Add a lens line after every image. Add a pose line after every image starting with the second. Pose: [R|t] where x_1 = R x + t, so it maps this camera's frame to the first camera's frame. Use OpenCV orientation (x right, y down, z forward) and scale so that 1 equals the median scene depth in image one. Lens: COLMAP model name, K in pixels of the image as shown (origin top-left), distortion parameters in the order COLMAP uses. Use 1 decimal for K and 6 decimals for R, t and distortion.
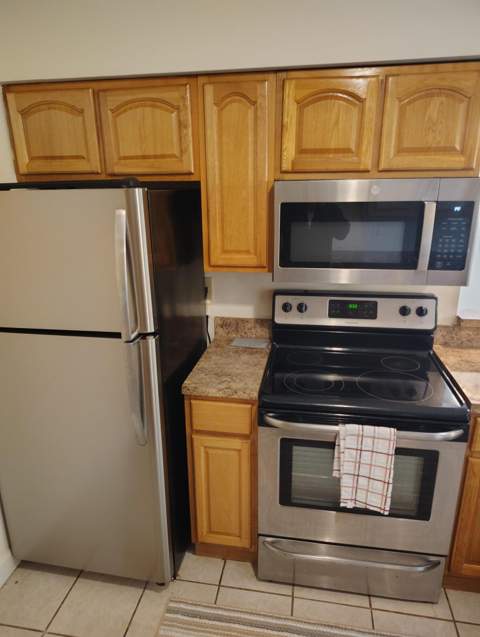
lens RADIAL K [[439.5, 0, 239.6], [0, 439.5, 323.2], [0, 0, 1]] dist [0.026961, -0.014330]
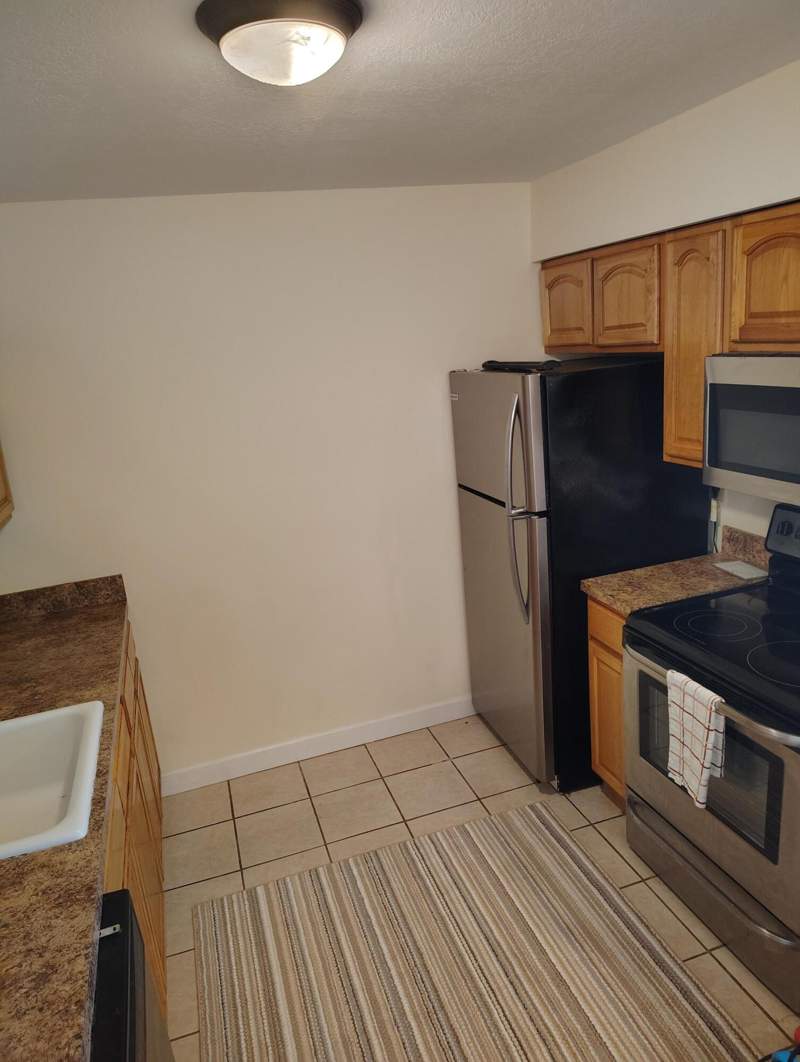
lens RADIAL K [[732.7, 0, 398.3], [0, 732.7, 529.7], [0, 0, 1]] dist [0.026961, -0.014330]
pose [[0.474108, 0.197214, -0.858096, 0.956506], [-0.180609, 0.975651, 0.124443, -0.080926], [0.861744, 0.095981, 0.498182, -0.095508]]
